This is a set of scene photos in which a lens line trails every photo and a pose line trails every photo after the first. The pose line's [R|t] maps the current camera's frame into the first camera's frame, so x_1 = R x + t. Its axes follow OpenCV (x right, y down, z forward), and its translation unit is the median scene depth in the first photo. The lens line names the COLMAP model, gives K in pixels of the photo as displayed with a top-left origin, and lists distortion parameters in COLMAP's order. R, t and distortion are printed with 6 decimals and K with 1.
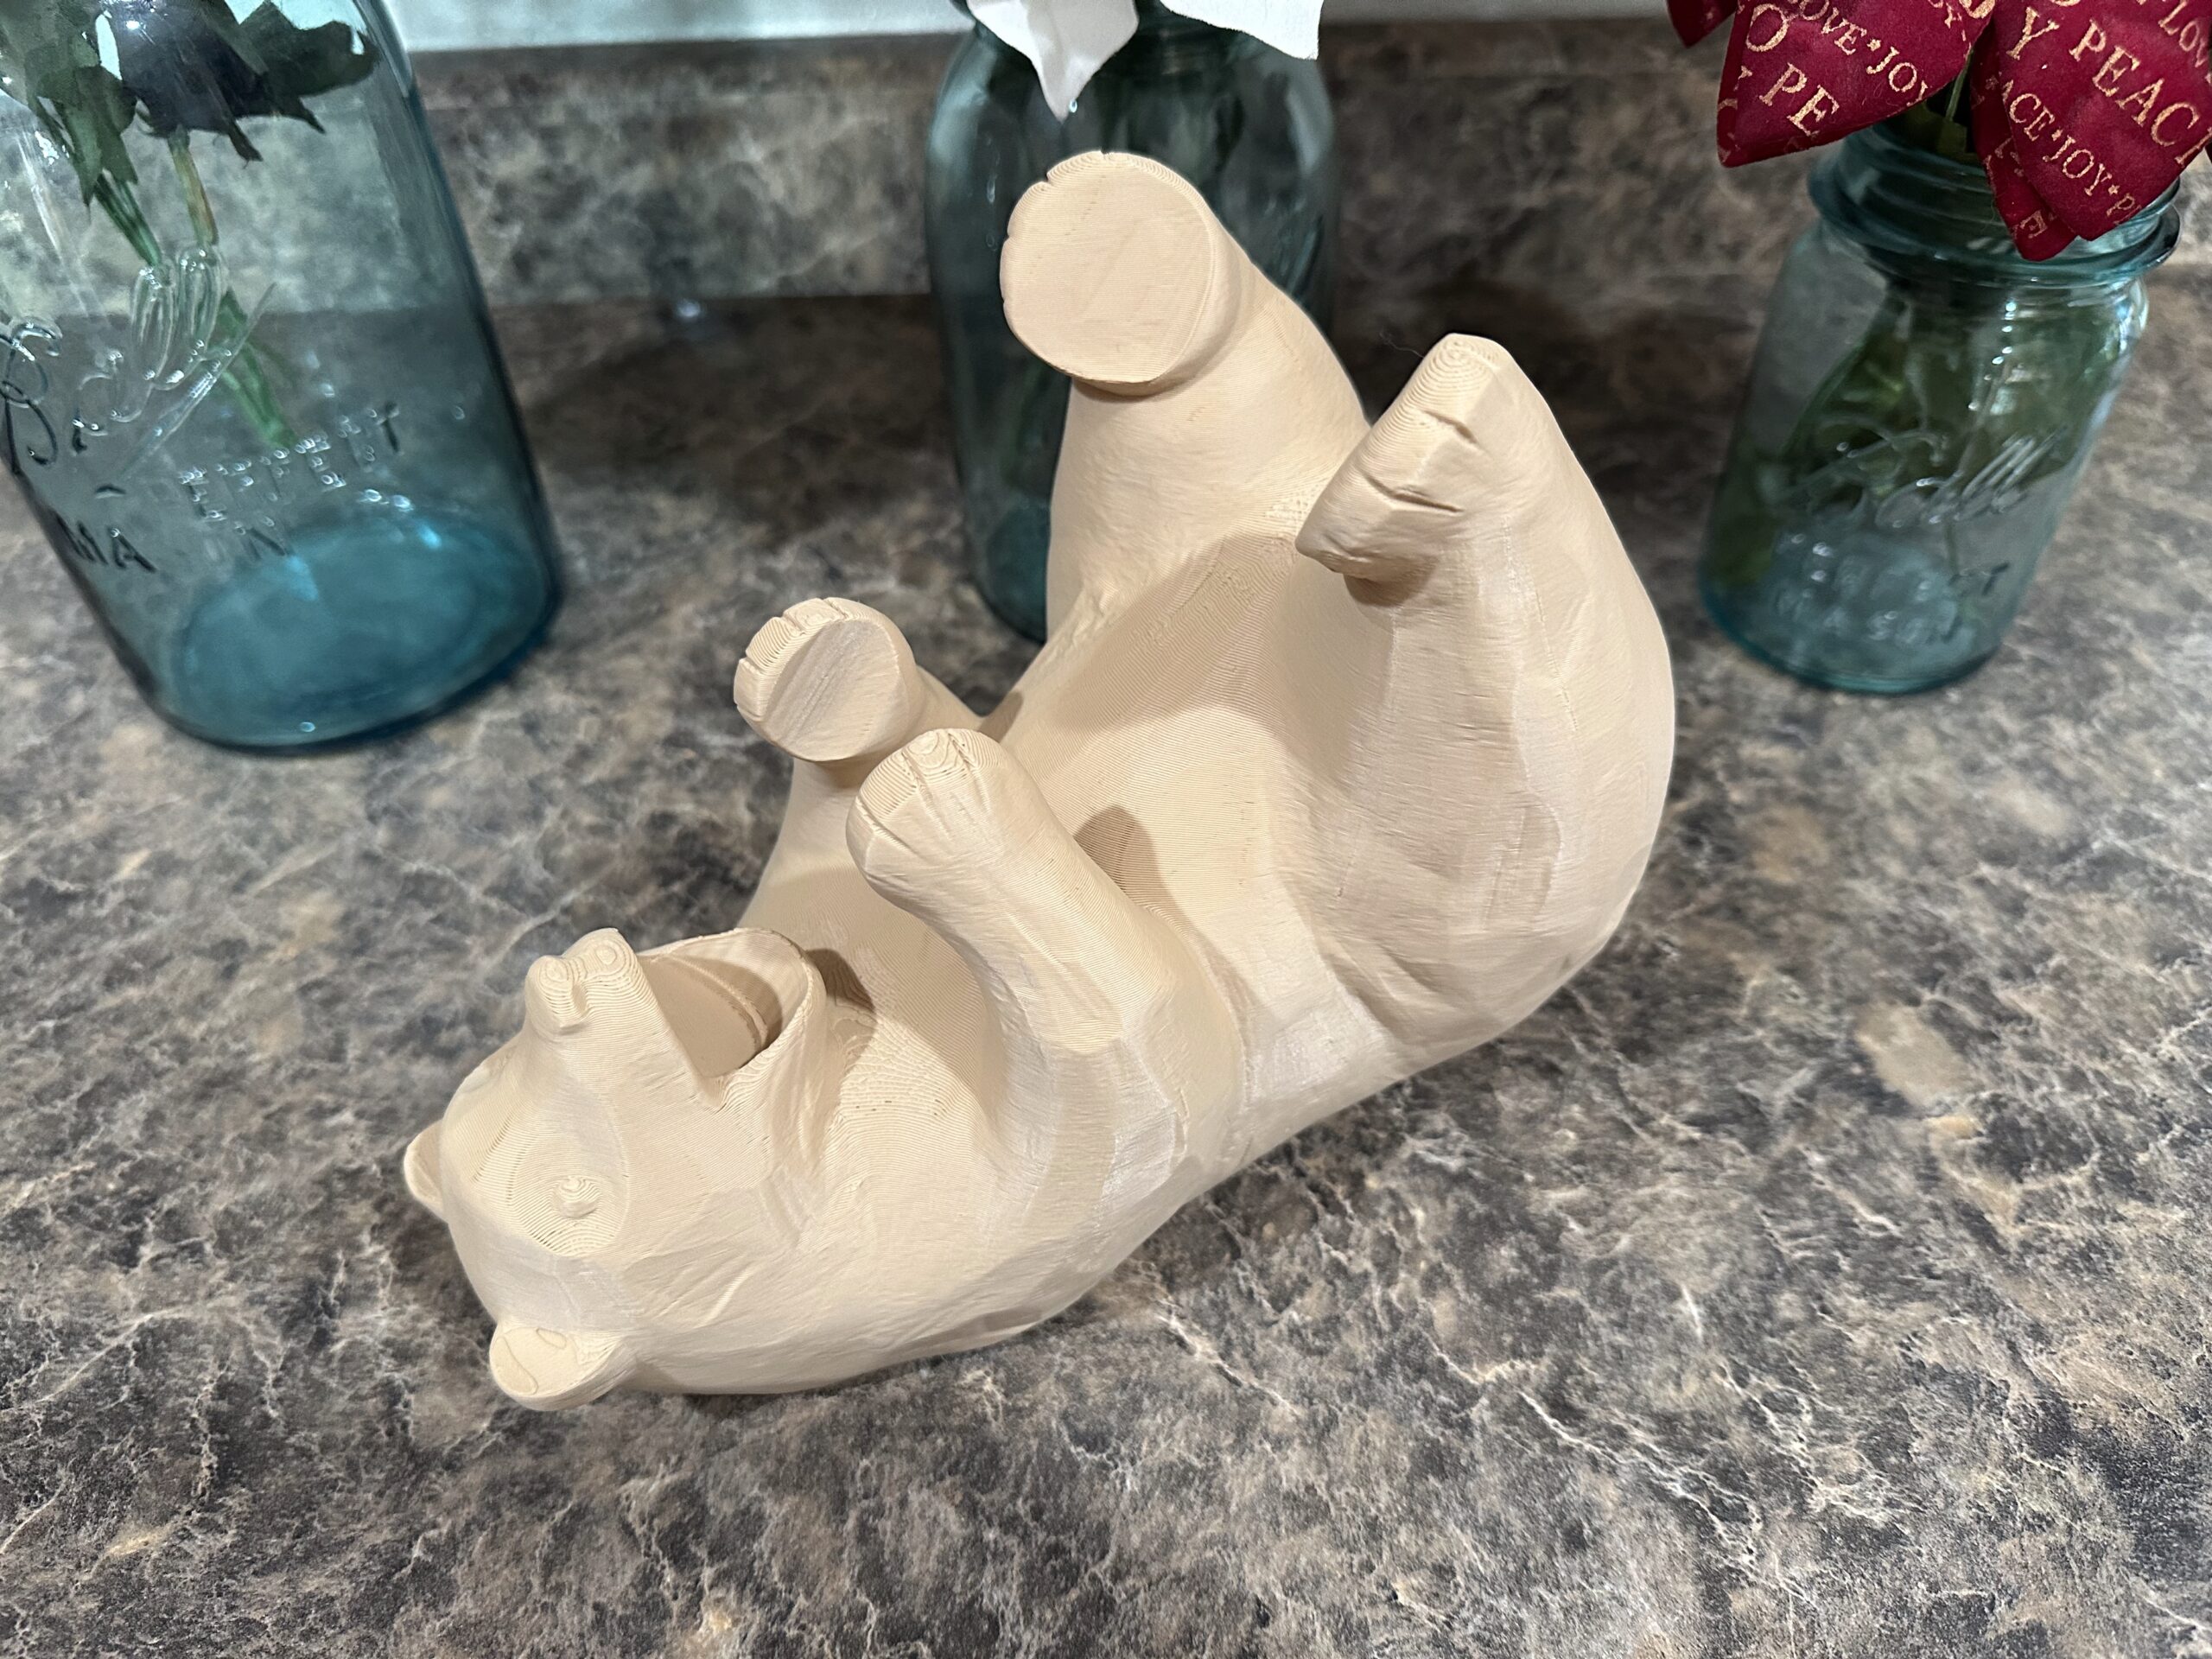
lens RADIAL K [[1575.4, 0, 1110.3], [0, 1575.4, 837.4], [0, 0, 1]] dist [-0.049453, 0.021929]
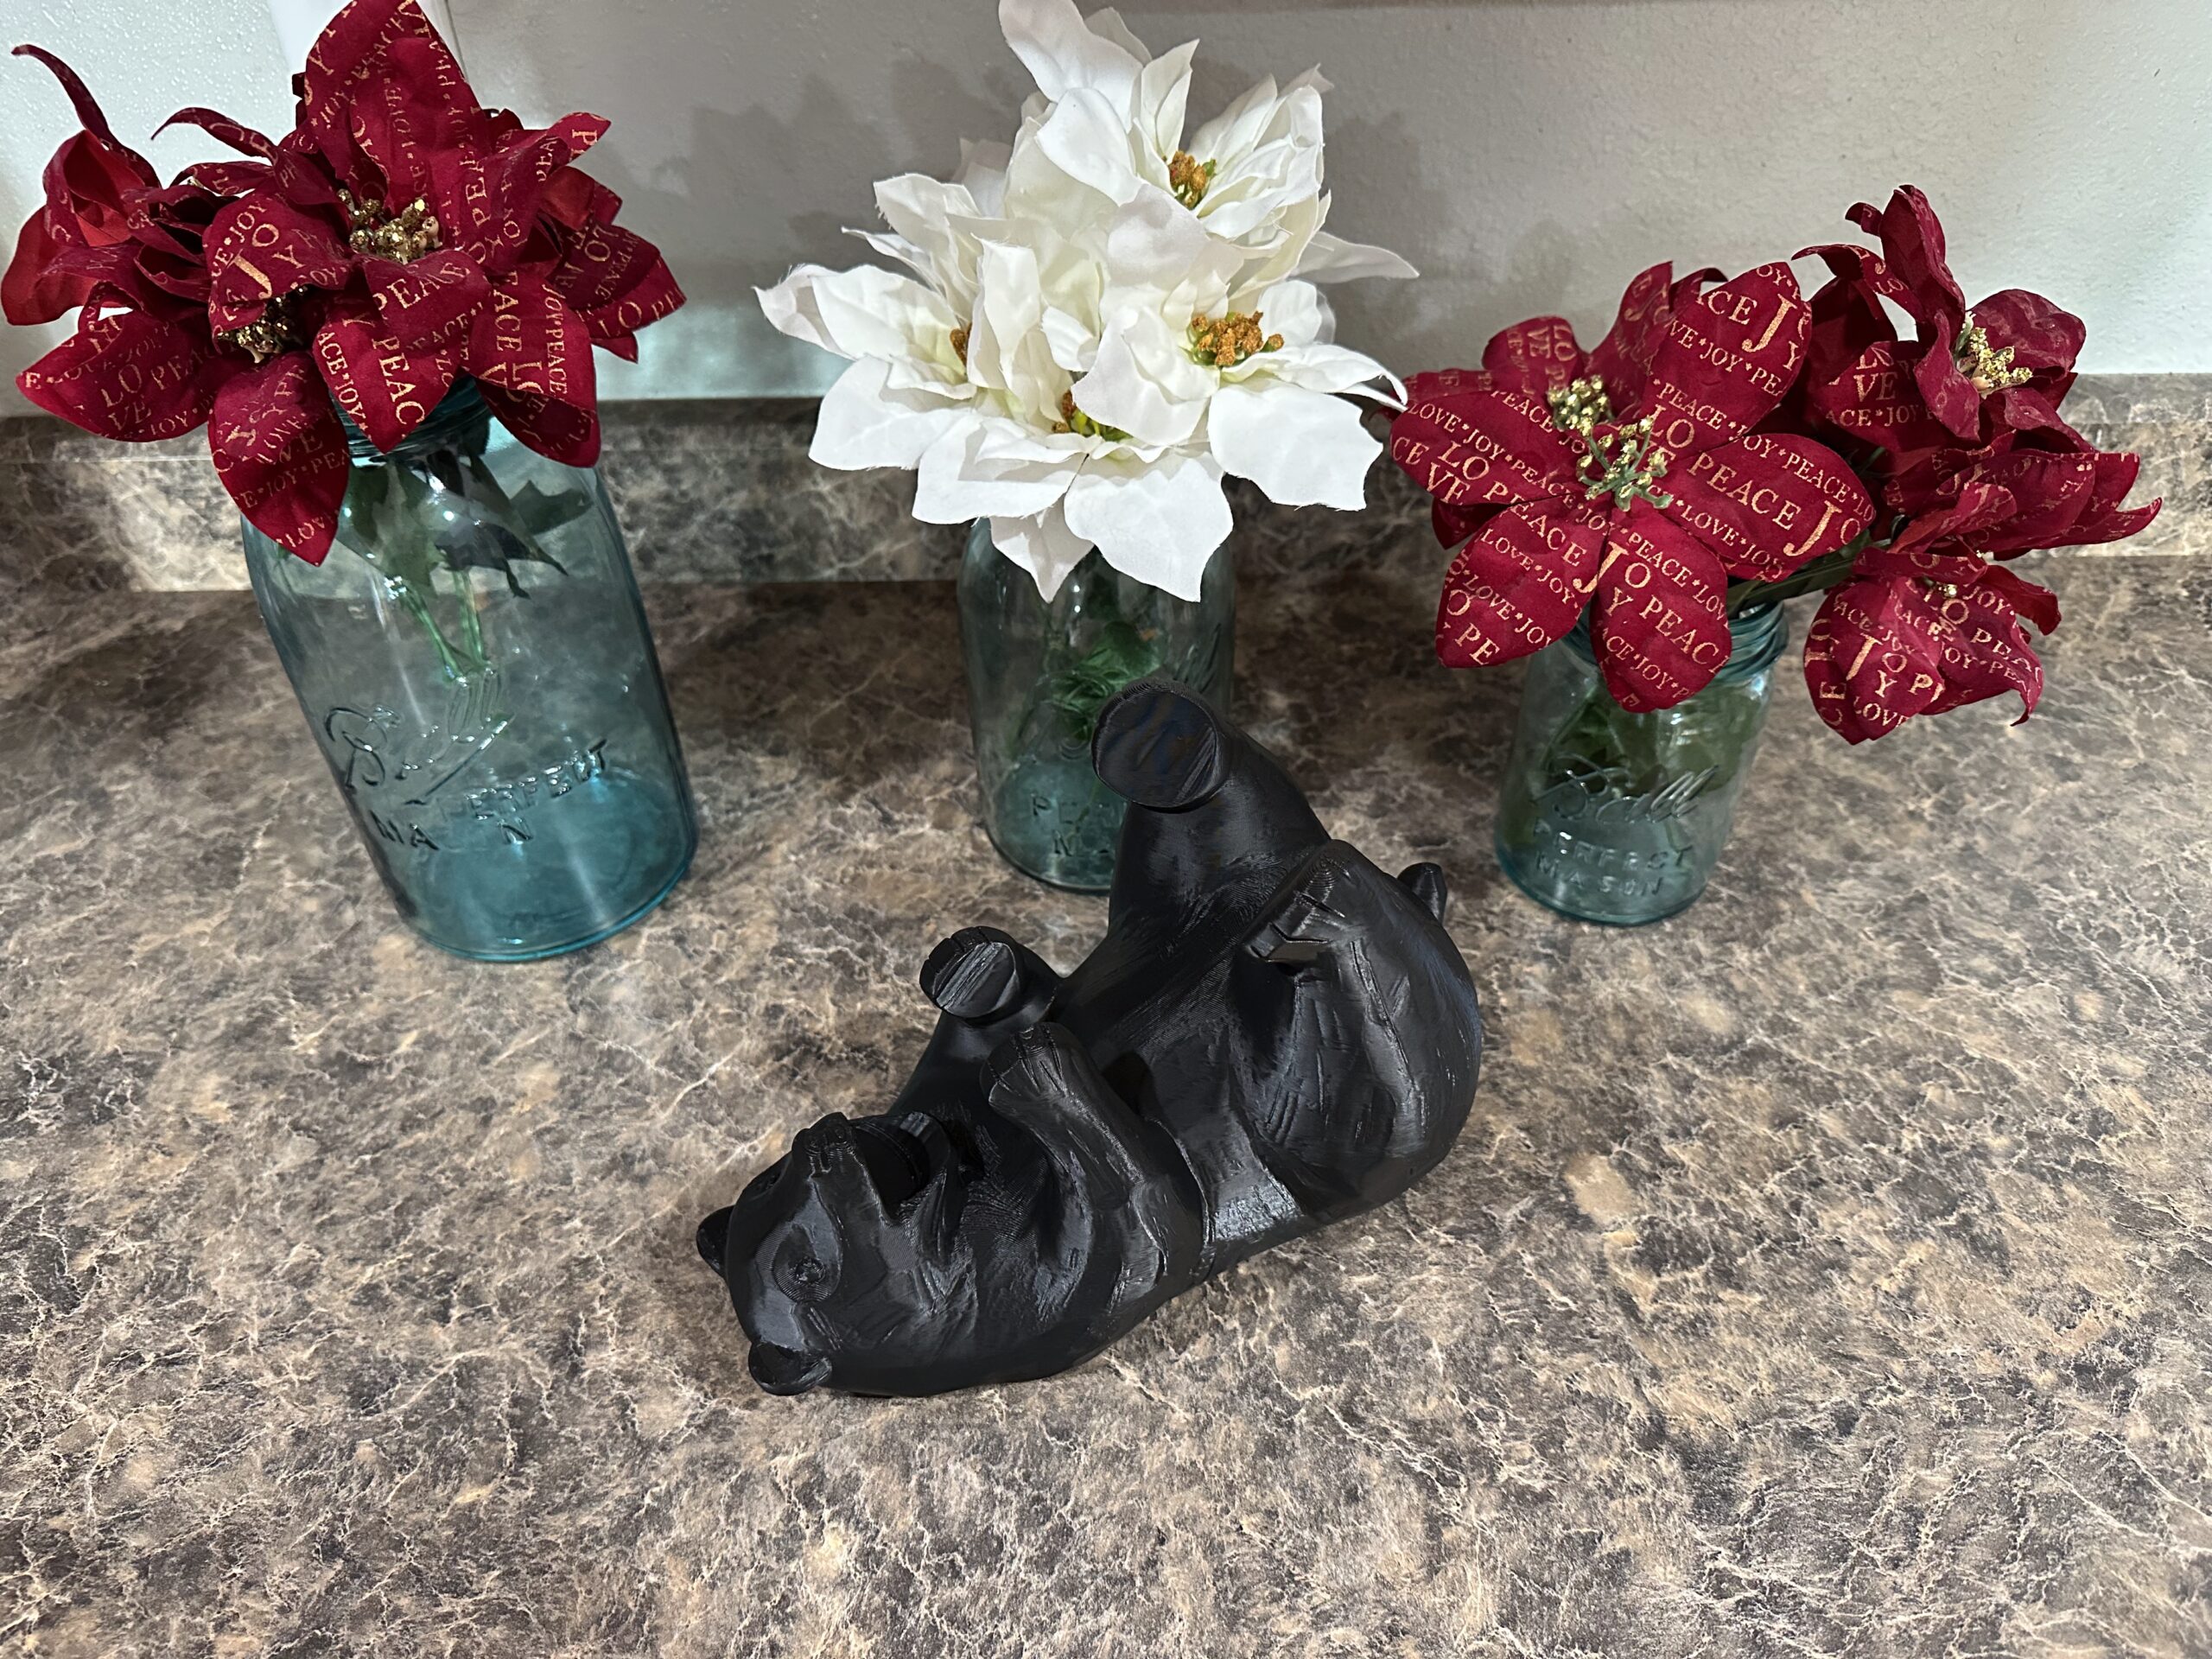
lens RADIAL K [[1531.9, 0, 1100.5], [0, 1531.9, 838.4], [0, 0, 1]] dist [-0.019160, 0.003212]
pose [[0.999972, 0.007308, 0.001301, 0.022903], [-0.007260, 0.999417, -0.033349, -0.178491], [-0.001544, 0.033339, 0.999443, -0.602321]]
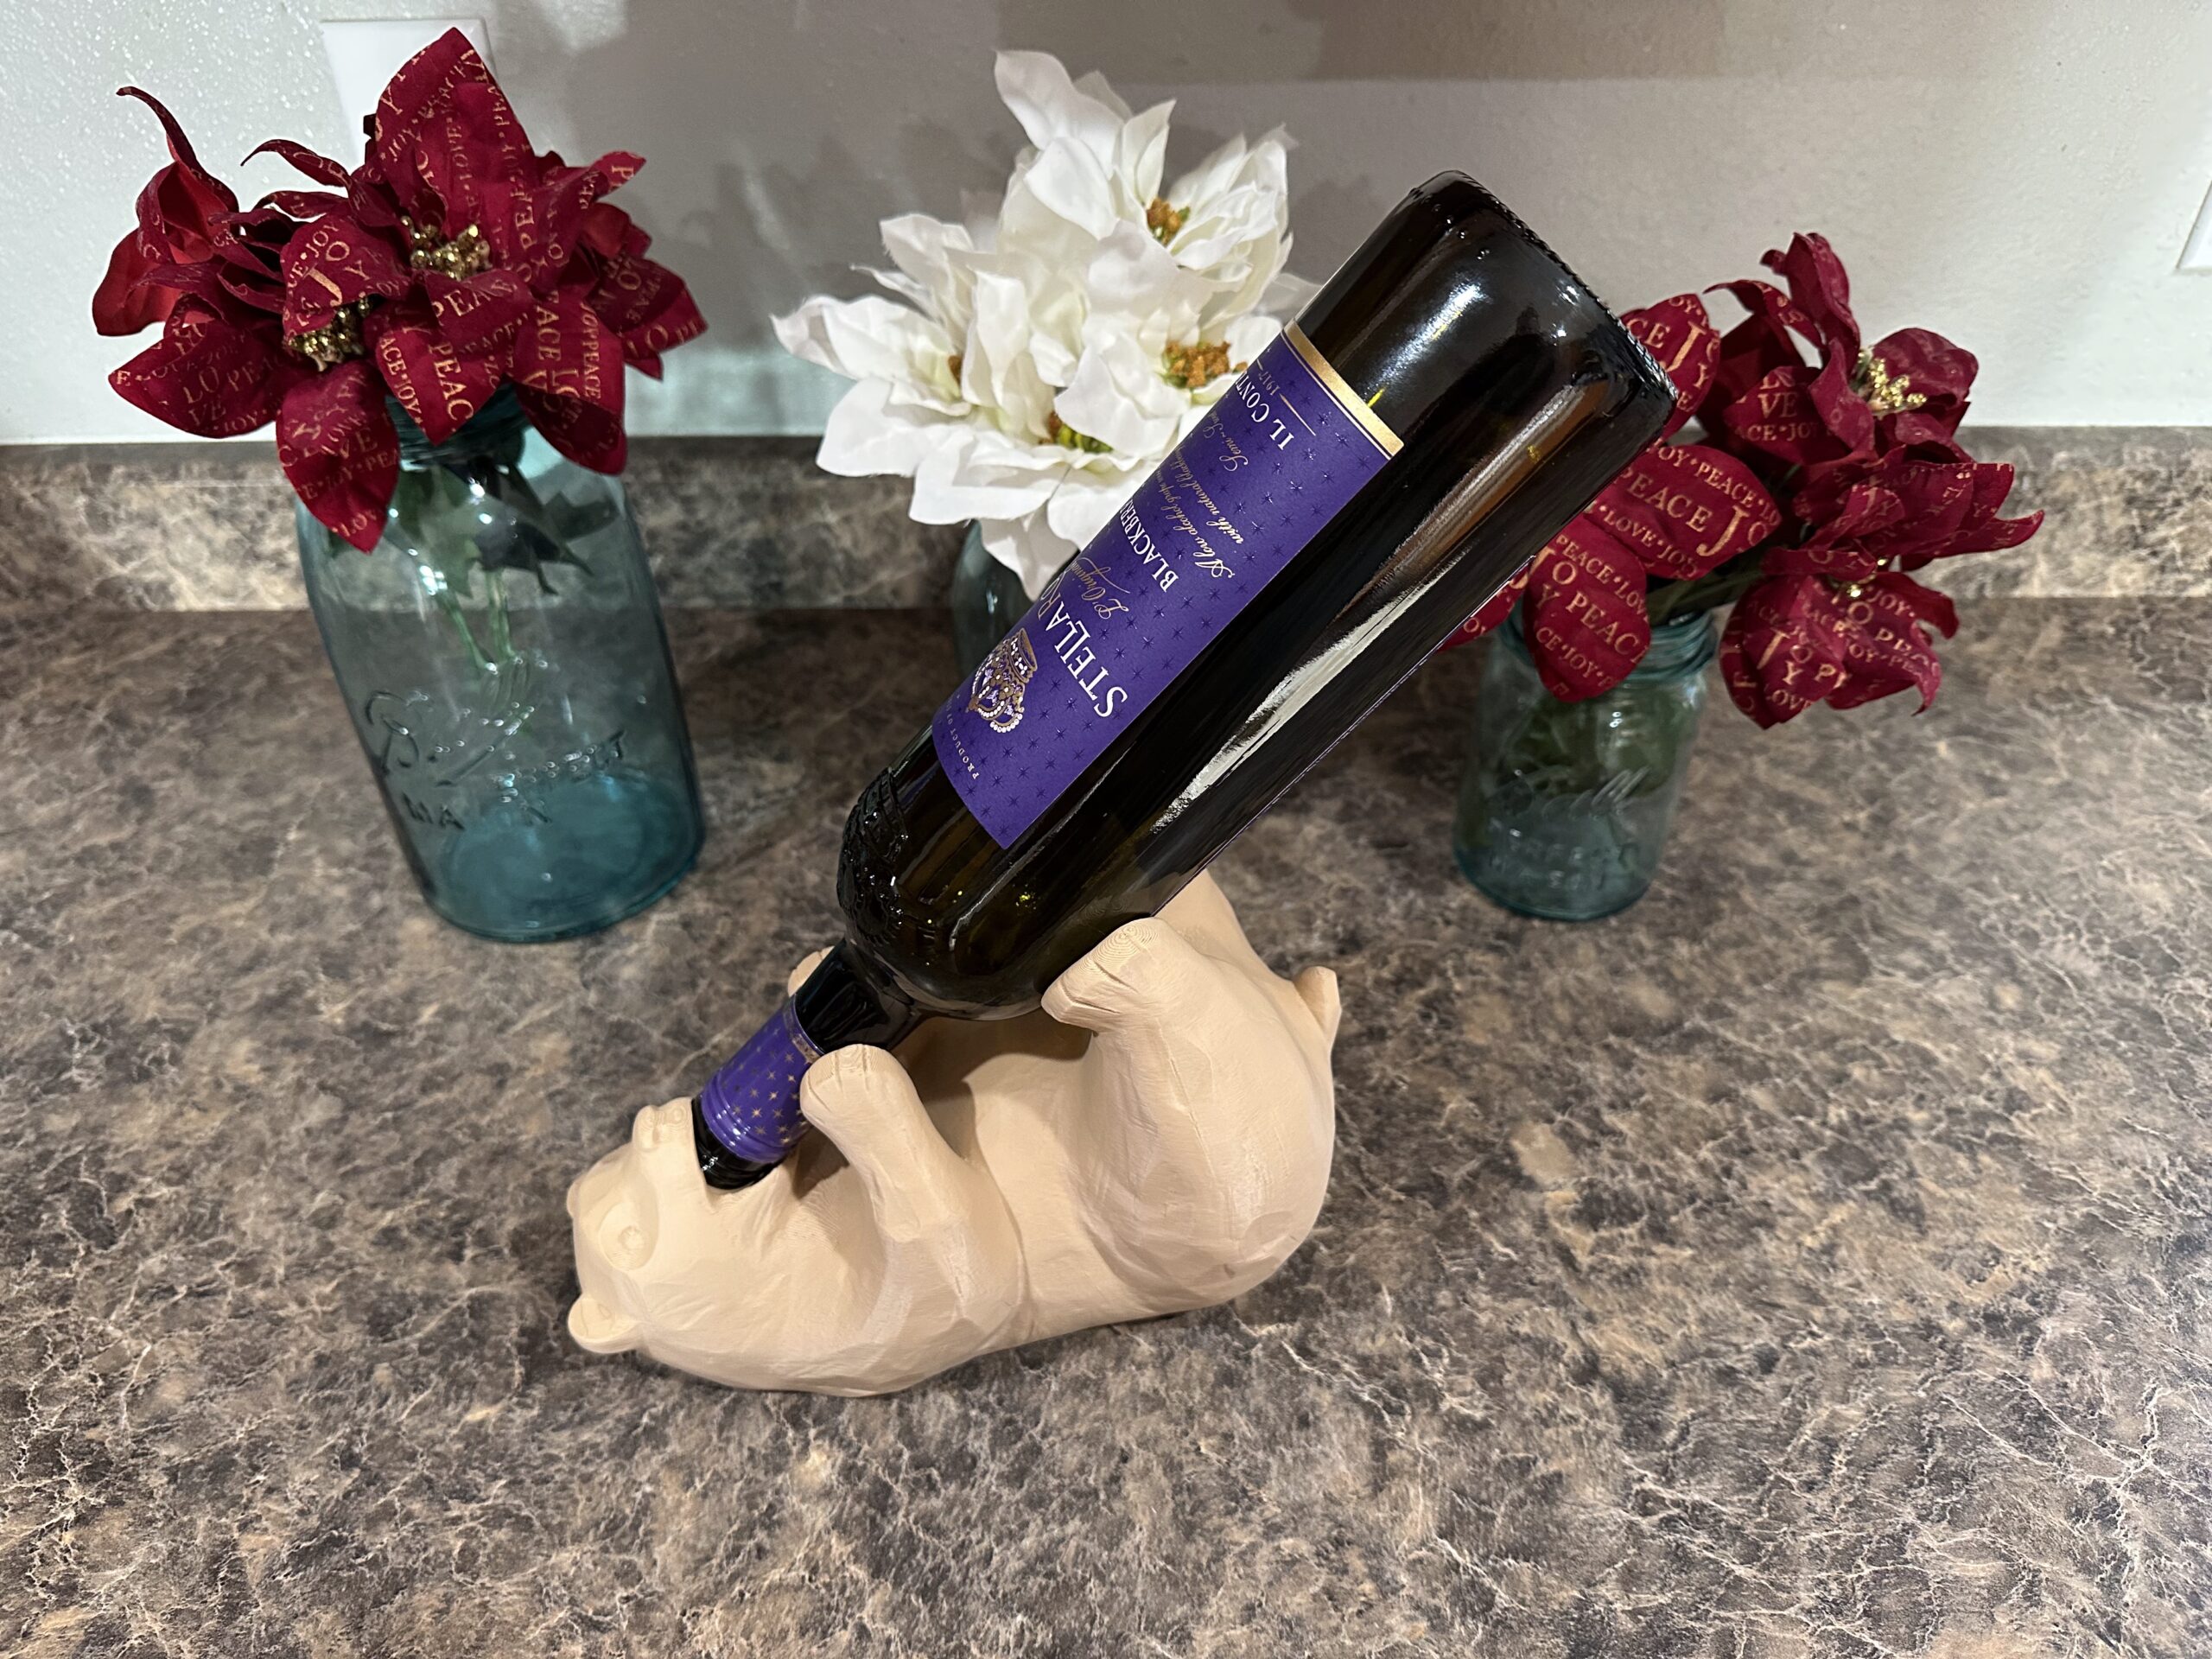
lens RADIAL K [[1531.9, 0, 1100.5], [0, 1531.9, 838.4], [0, 0, 1]] dist [-0.019160, 0.003212]
pose [[0.999829, 0.018460, -0.000462, 0.052980], [-0.018432, 0.996196, -0.085164, -0.053447], [-0.001112, 0.085158, 0.996367, -0.735875]]
